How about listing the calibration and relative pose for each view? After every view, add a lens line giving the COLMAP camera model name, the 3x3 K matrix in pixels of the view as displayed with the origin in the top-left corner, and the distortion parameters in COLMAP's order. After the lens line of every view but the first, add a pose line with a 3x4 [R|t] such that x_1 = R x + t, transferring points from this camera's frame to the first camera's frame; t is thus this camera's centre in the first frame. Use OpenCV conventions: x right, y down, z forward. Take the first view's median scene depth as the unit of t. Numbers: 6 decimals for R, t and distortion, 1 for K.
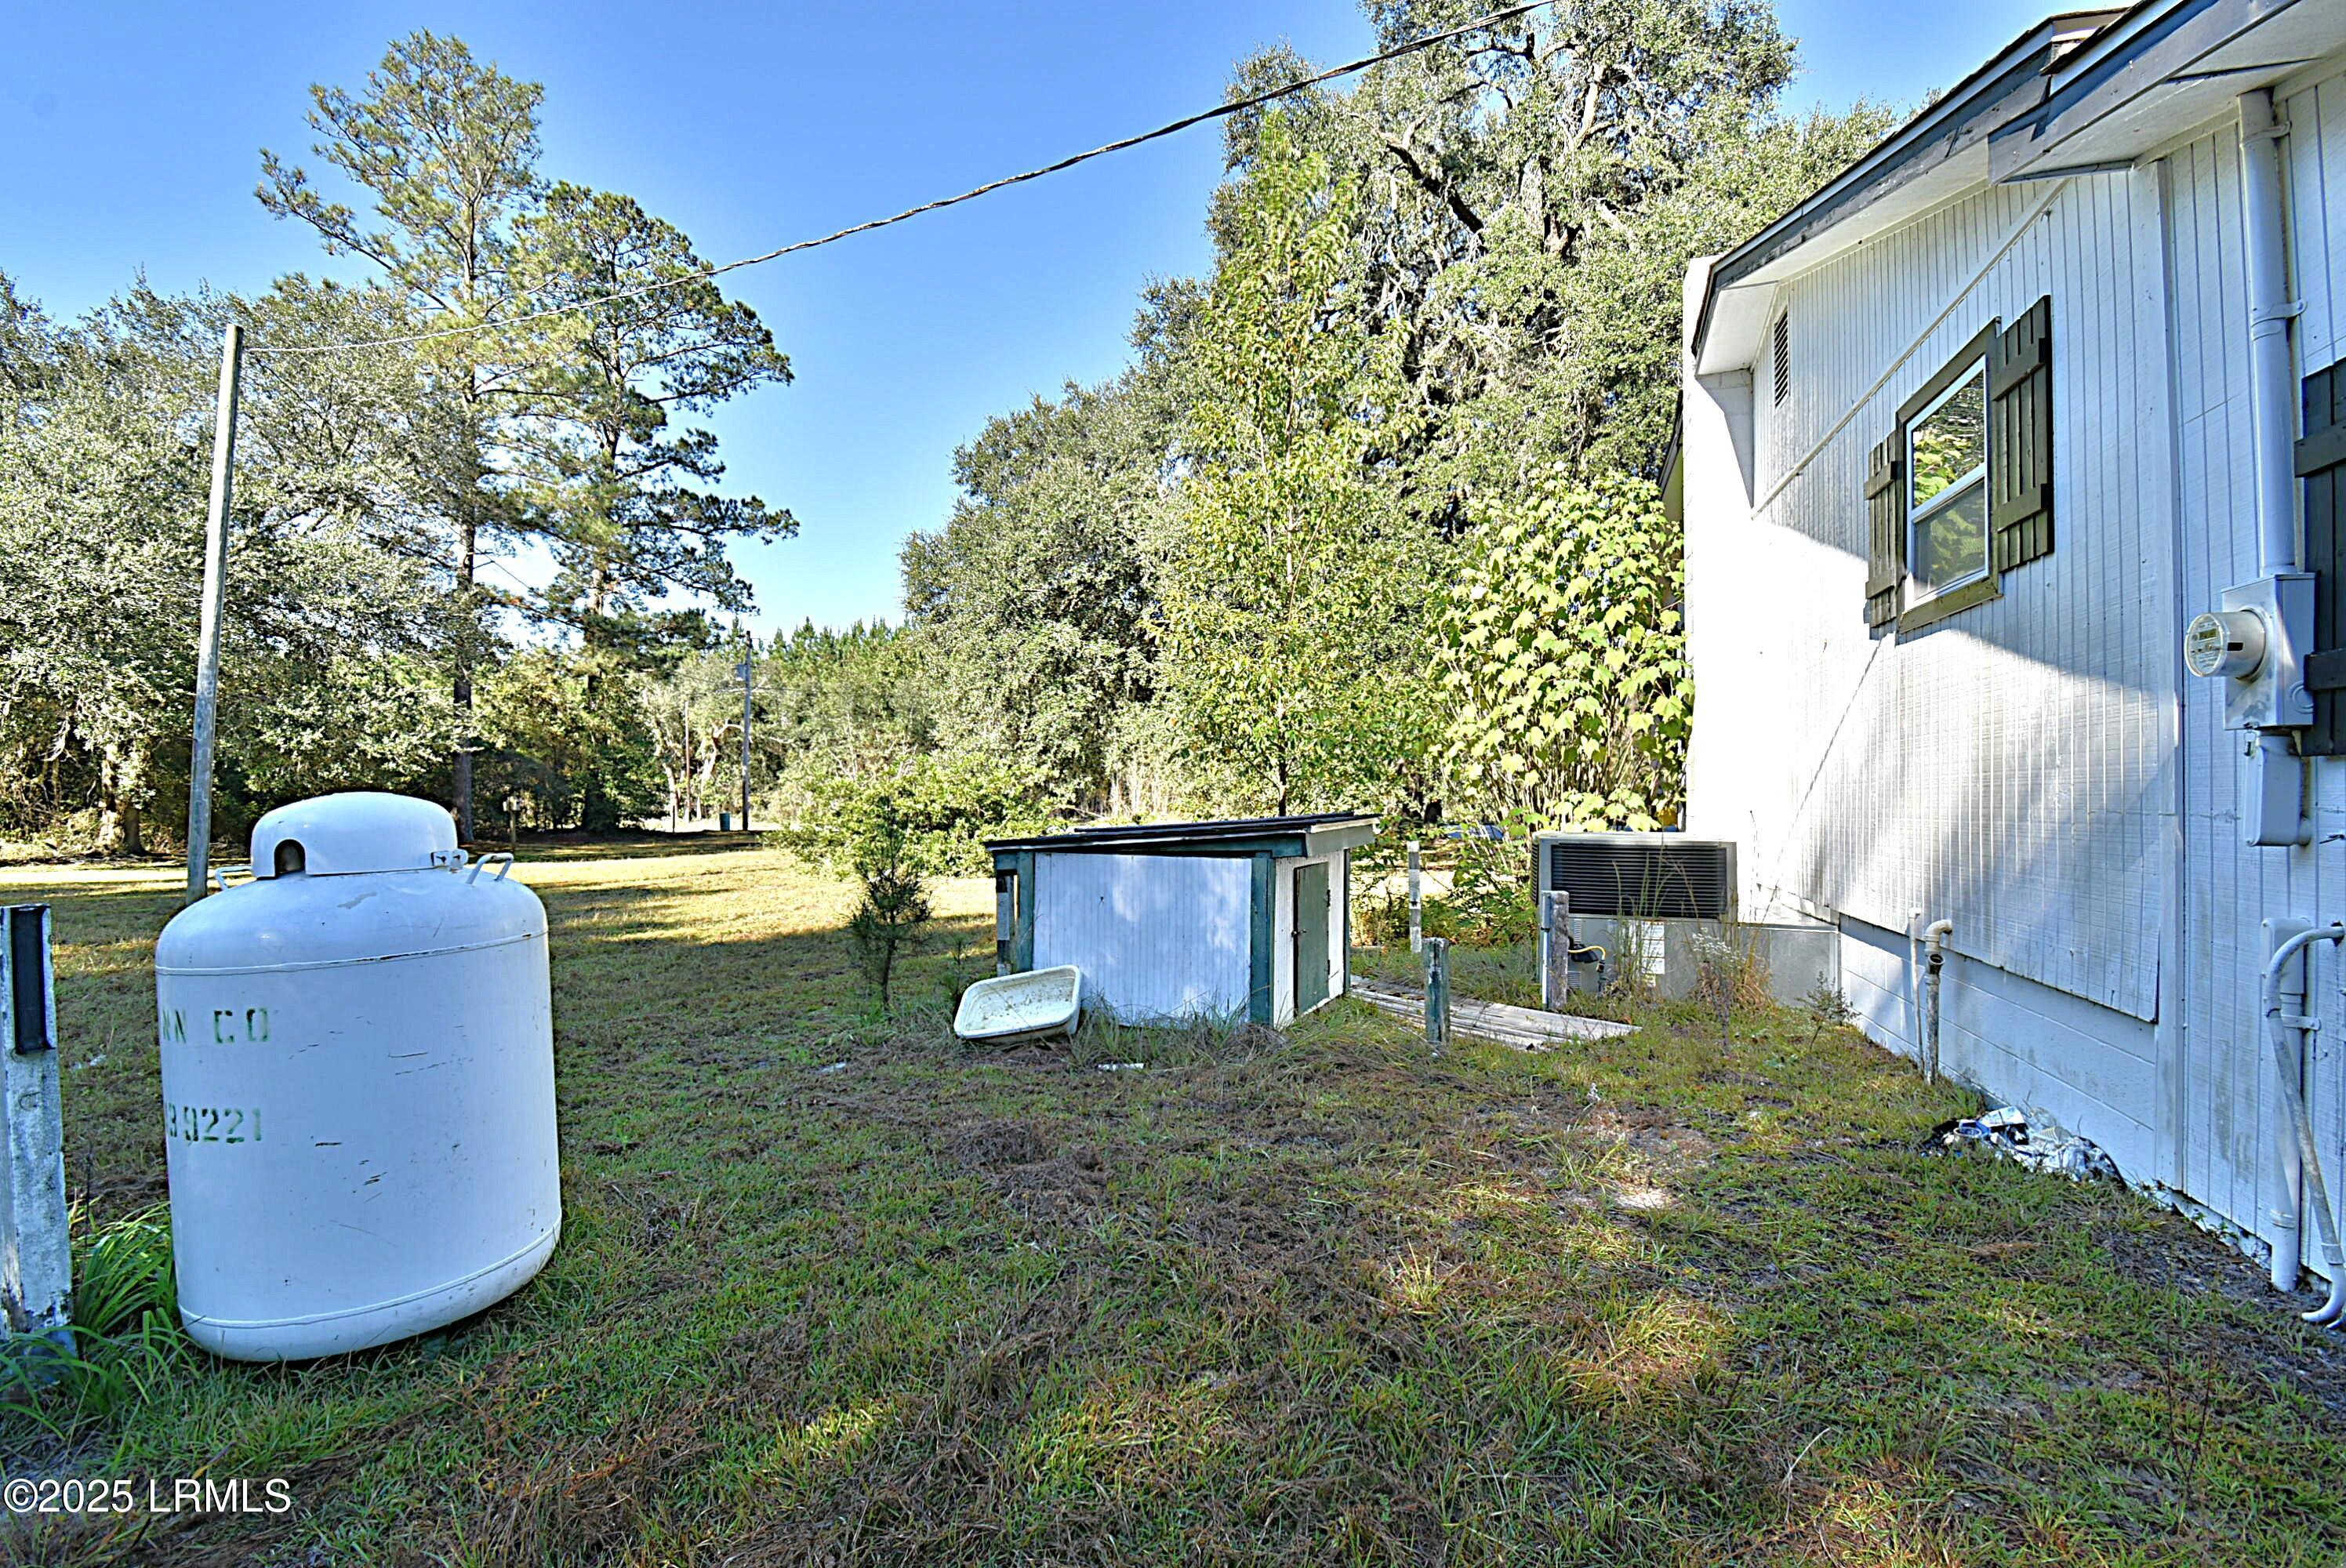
lens RADIAL K [[1049.9, 0, 1173.0], [0, 1049.9, 784.0], [0, 0, 1]] dist [-0.020989, -0.001092]
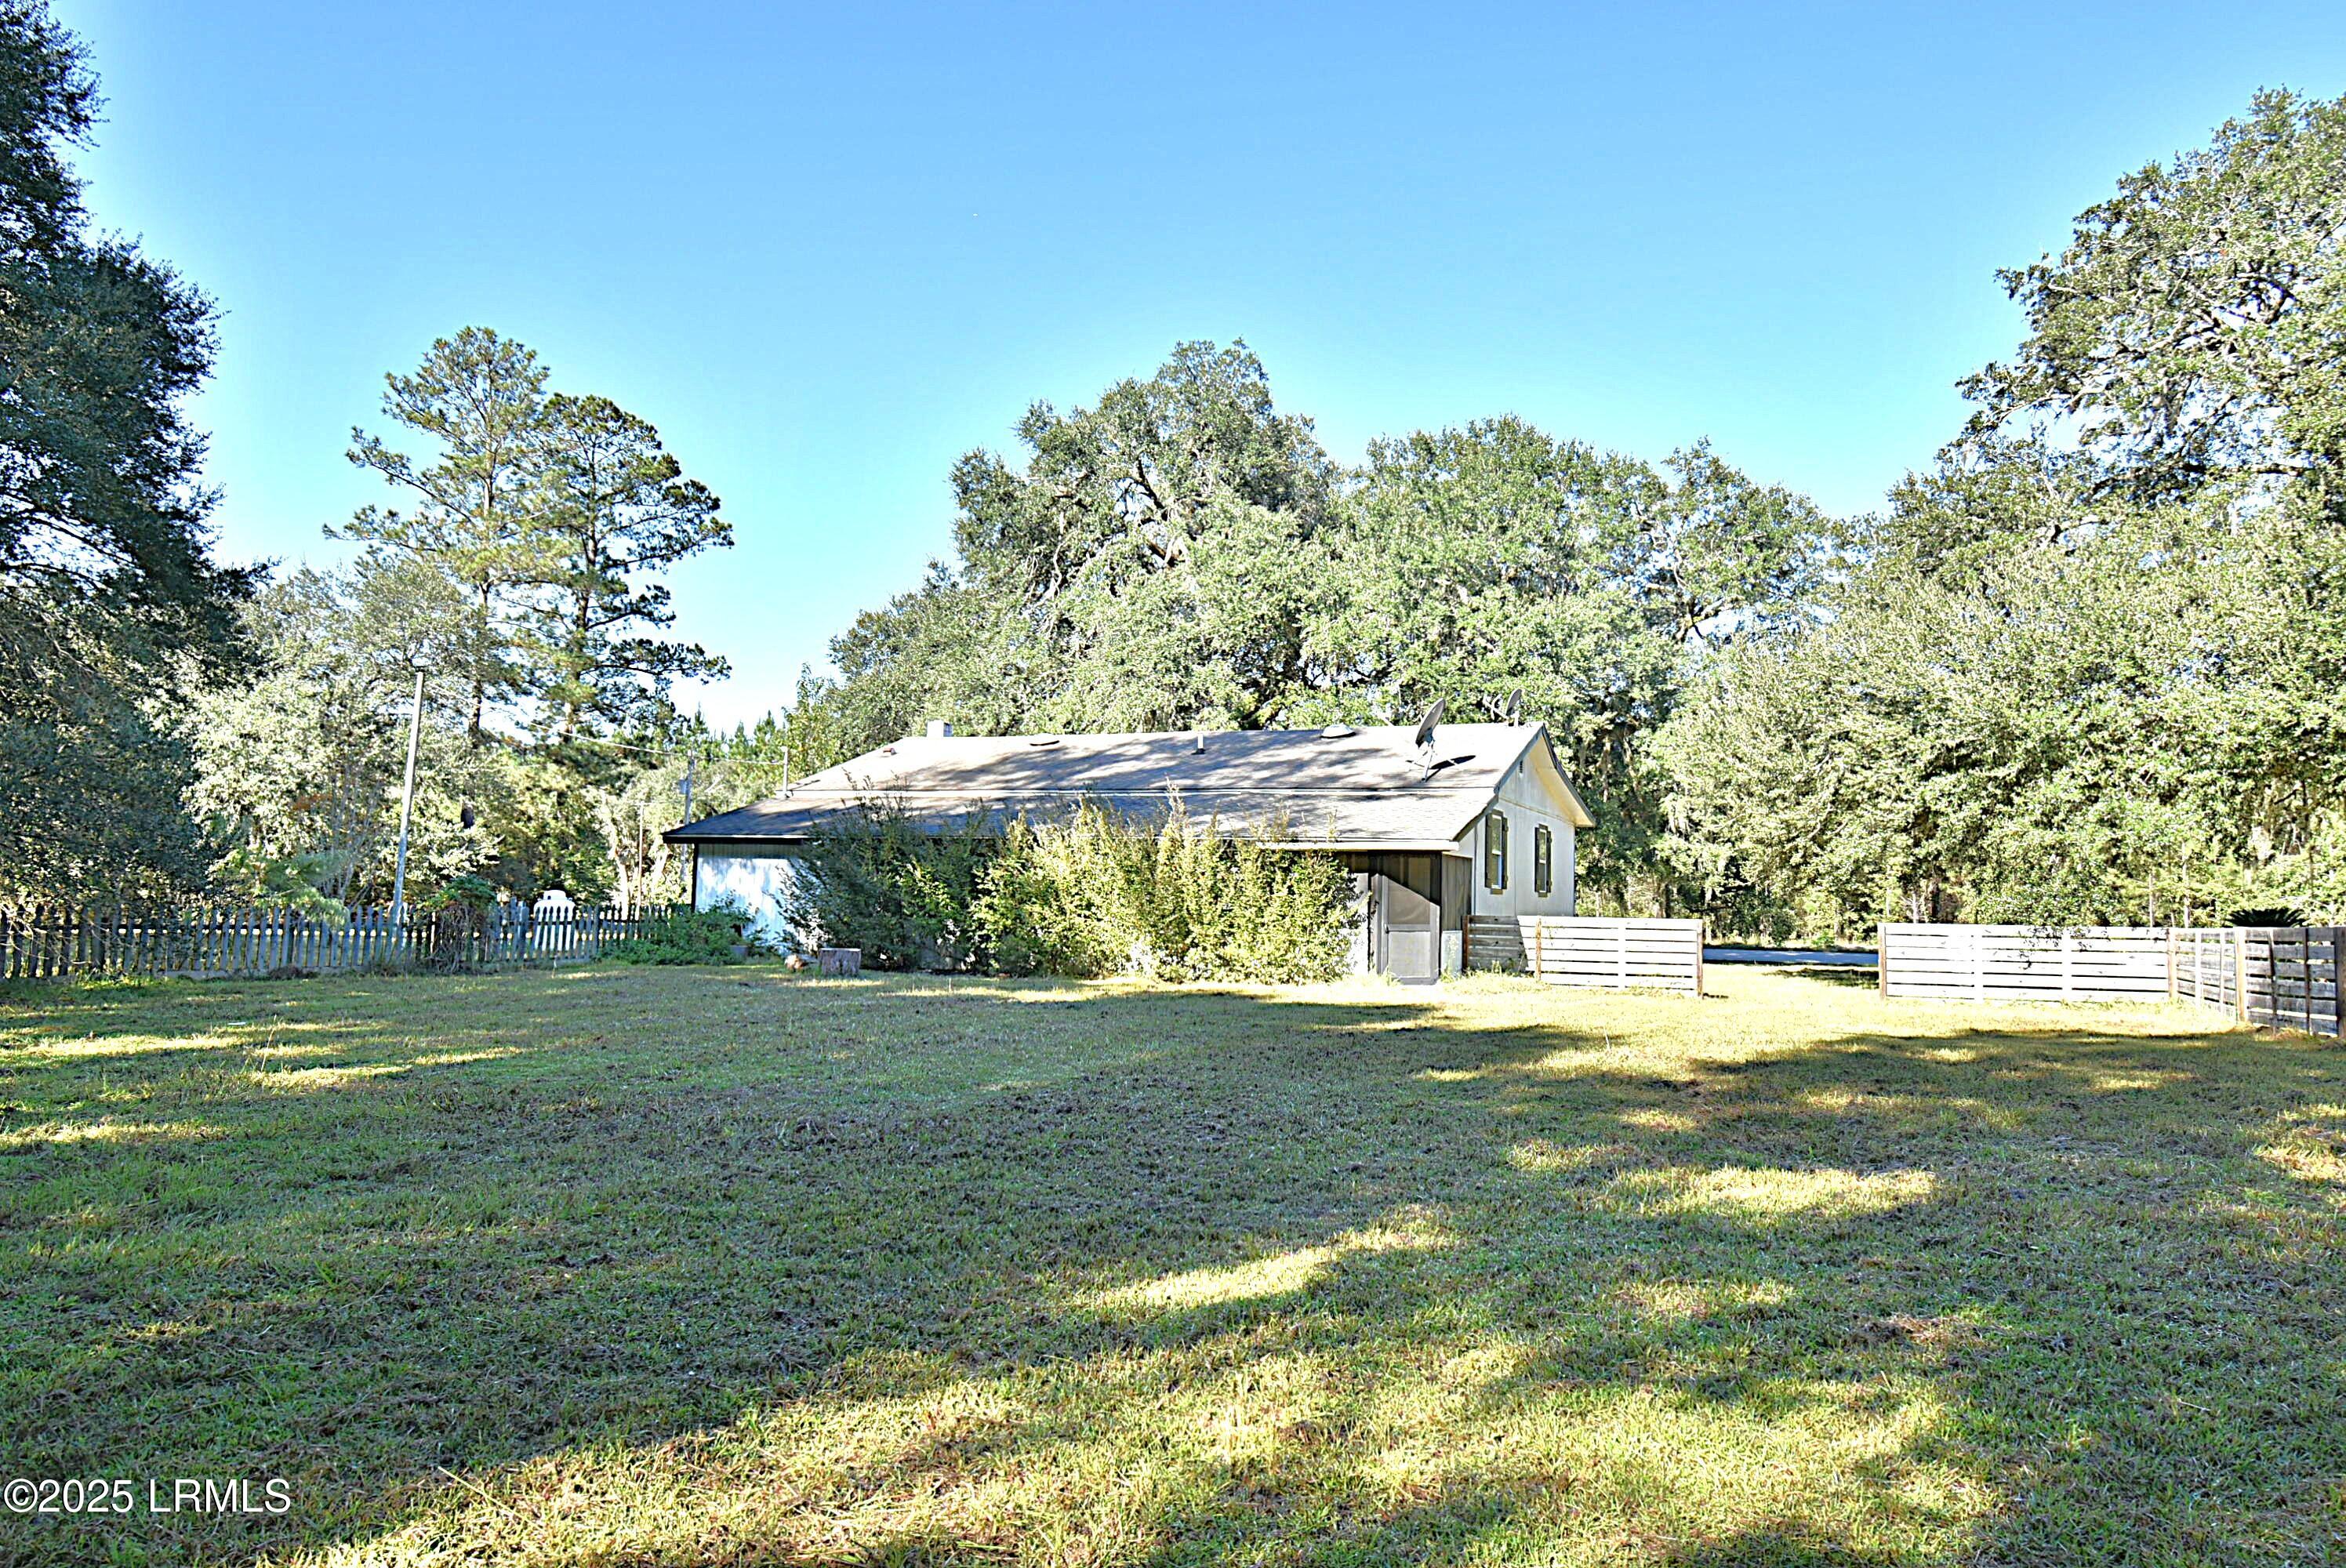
lens RADIAL K [[1506.2, 0, 1171.7], [0, 1506.2, 752.4], [0, 0, 1]] dist [-0.003792, -0.000026]
pose [[0.993808, 0.009214, -0.110727, 0.329586], [-0.019004, 0.995967, -0.087687, -0.009563], [0.109473, 0.089248, 0.989975, -0.633243]]
